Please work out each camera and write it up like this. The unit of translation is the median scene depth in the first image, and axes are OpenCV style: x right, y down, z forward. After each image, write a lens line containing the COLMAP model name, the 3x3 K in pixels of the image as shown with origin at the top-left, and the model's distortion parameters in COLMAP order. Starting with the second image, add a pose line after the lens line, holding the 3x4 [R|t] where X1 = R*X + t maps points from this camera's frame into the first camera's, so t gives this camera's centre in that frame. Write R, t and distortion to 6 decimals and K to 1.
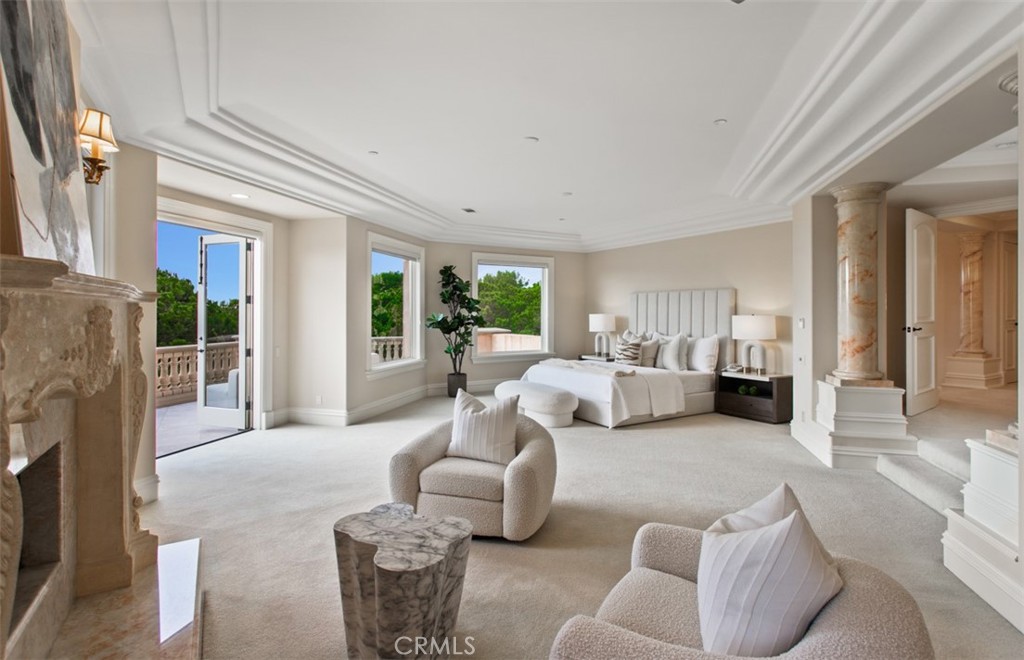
lens RADIAL K [[503.9, 0, 510.0], [0, 503.9, 323.4], [0, 0, 1]] dist [-0.000874, -0.000036]
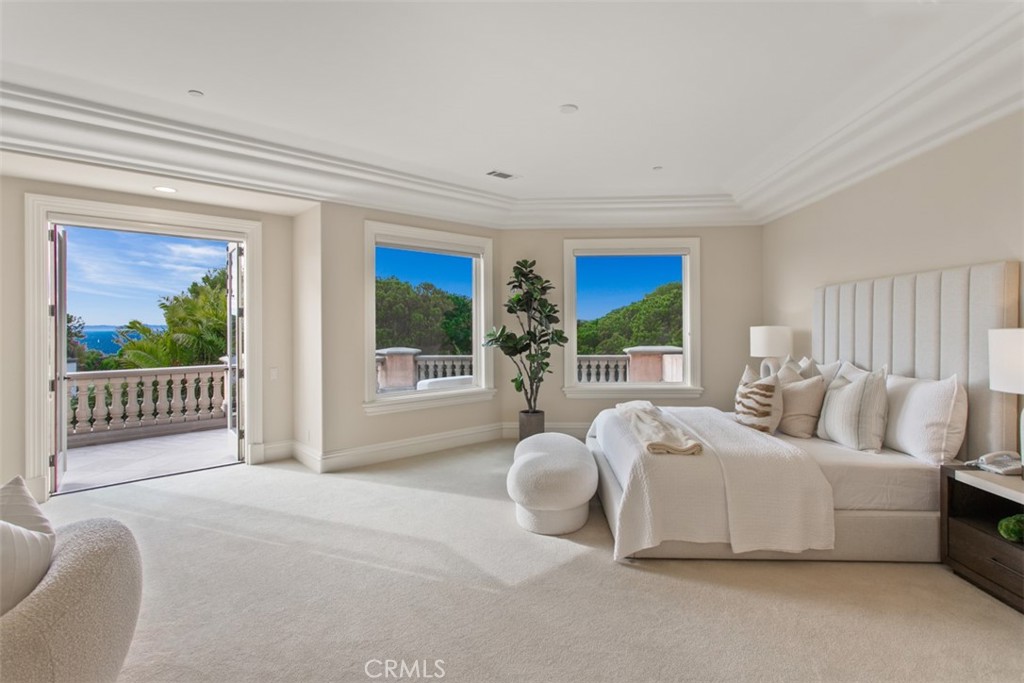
lens RADIAL K [[531.0, 0, 523.0], [0, 531.0, 323.3], [0, 0, 1]] dist [0.017571, -0.001217]
pose [[0.846039, -0.007881, -0.533063, 0.325261], [-0.004328, 0.999756, -0.021650, -0.009083], [0.533104, 0.020624, 0.845798, 0.409041]]
